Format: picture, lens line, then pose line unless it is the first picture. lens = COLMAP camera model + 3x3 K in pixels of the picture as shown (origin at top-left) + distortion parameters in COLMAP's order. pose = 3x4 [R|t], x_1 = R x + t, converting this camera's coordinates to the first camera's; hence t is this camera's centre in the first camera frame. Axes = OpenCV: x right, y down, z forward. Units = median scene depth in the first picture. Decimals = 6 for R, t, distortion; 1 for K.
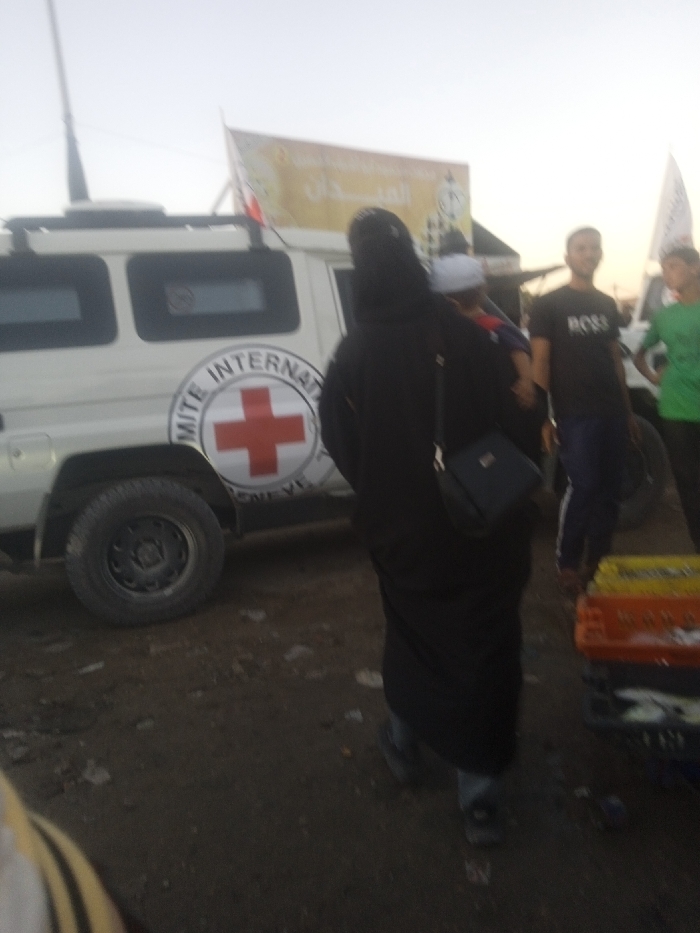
lens RADIAL K [[760.6, 0, 350.0], [0, 760.6, 466.5], [0, 0, 1]] dist [0.006276, 0.004249]
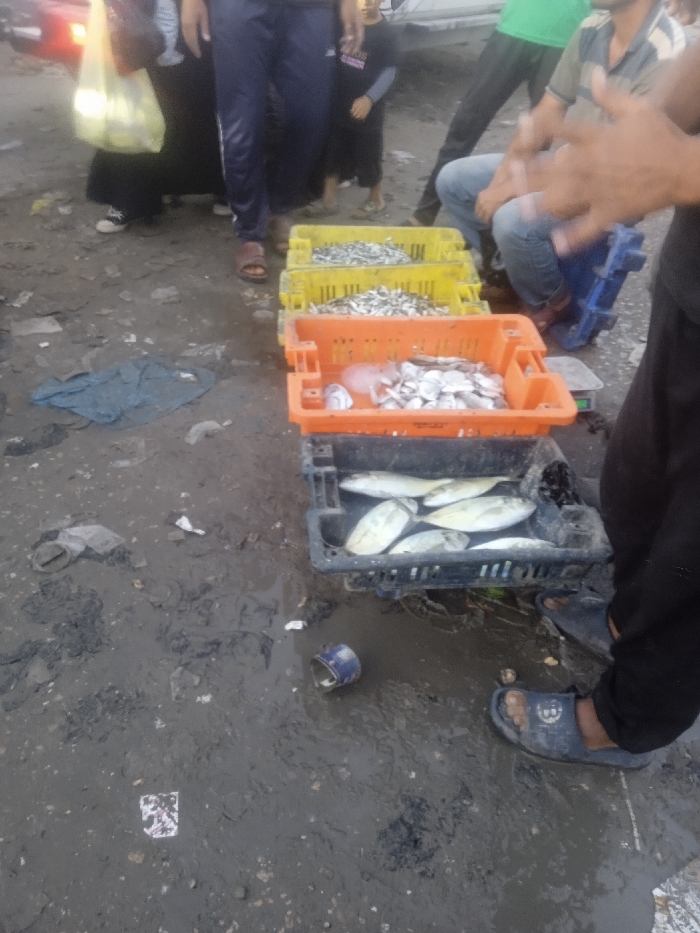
lens RADIAL K [[760.6, 0, 350.0], [0, 760.6, 466.5], [0, 0, 1]] dist [0.006276, 0.004249]
pose [[0.896891, -0.107747, 0.428925, 0.053974], [-0.116190, 0.878389, 0.463609, -0.049240], [-0.426715, -0.465644, 0.775300, 0.469531]]
